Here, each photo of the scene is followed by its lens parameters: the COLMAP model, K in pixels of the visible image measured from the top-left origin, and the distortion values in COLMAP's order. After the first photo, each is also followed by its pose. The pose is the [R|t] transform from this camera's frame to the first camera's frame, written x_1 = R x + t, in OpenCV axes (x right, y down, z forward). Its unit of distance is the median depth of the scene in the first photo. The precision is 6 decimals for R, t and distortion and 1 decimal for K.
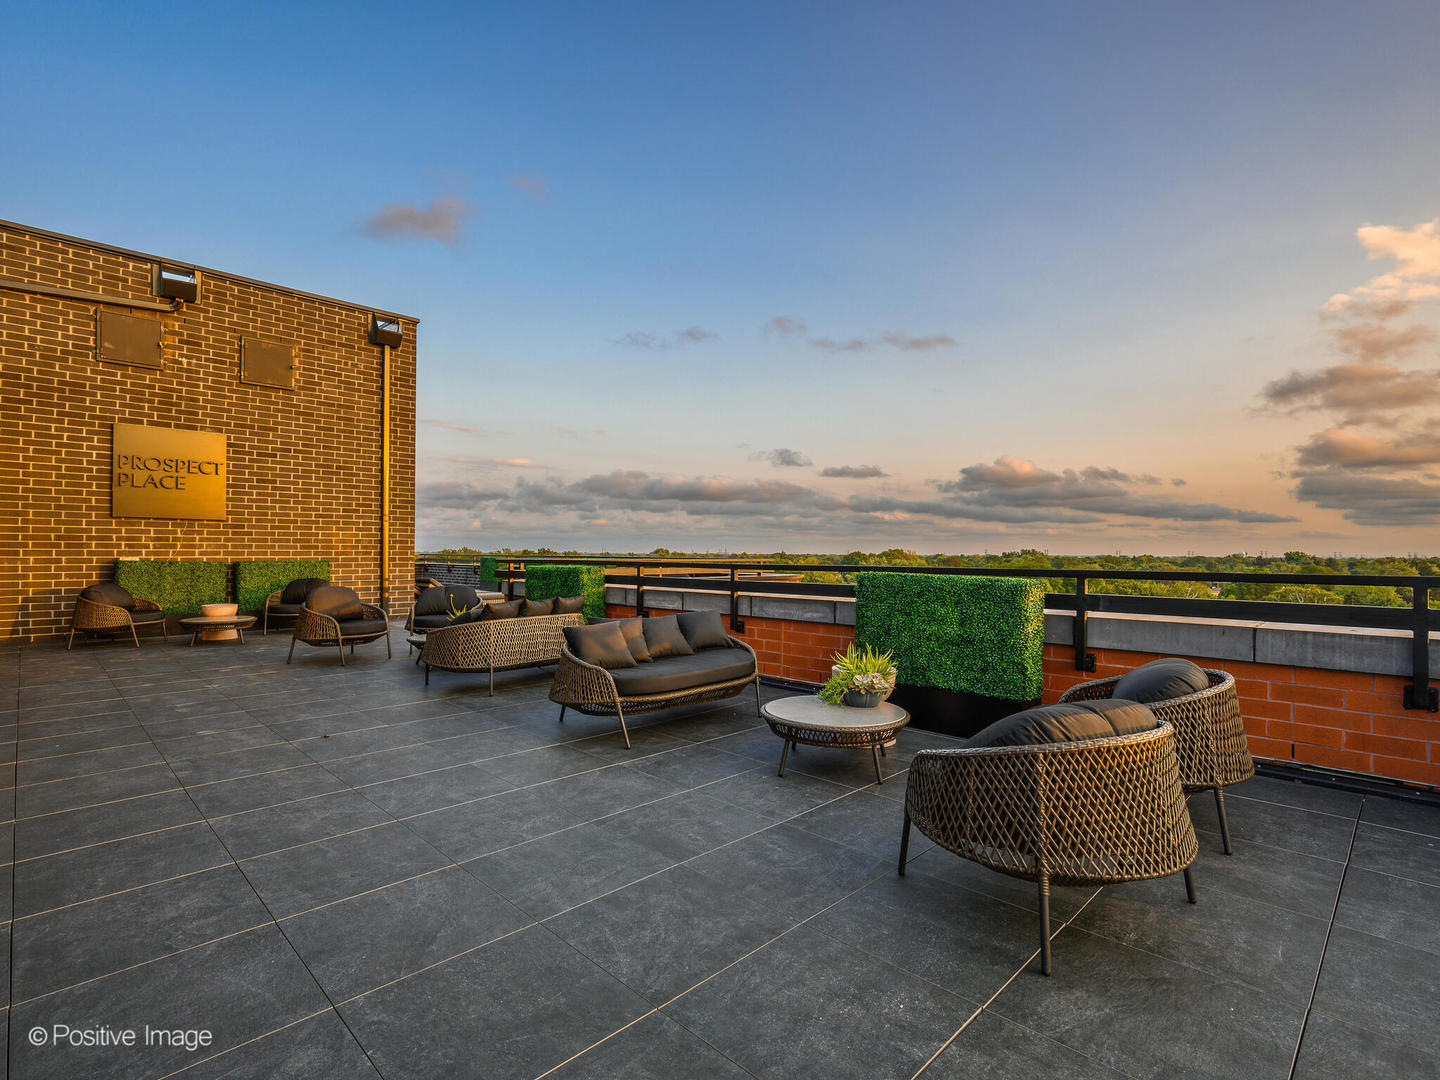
lens RADIAL K [[697.7, 0, 722.3], [0, 697.7, 549.7], [0, 0, 1]] dist [-0.006830, -0.001050]
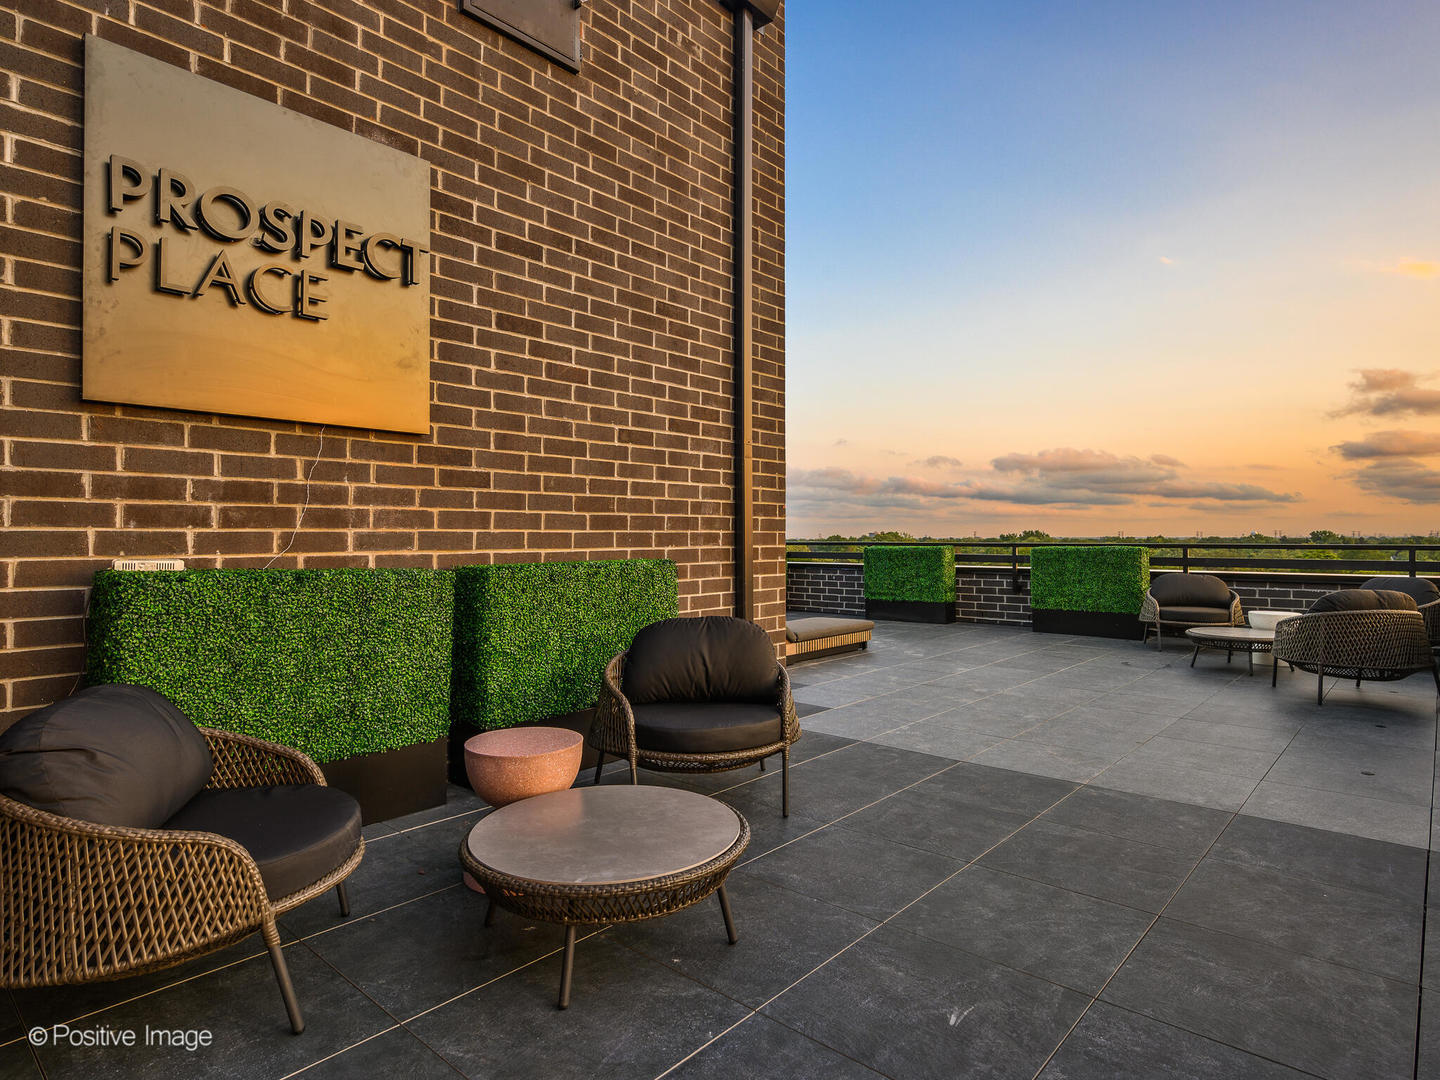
lens RADIAL K [[799.5, 0, 718.8], [0, 799.5, 534.4], [0, 0, 1]] dist [-0.001066, -0.000460]
pose [[0.997458, 0.000967, 0.071244, -0.627553], [-0.001552, 0.999966, 0.008158, -0.000918], [-0.071233, -0.008248, 0.997426, 0.649376]]
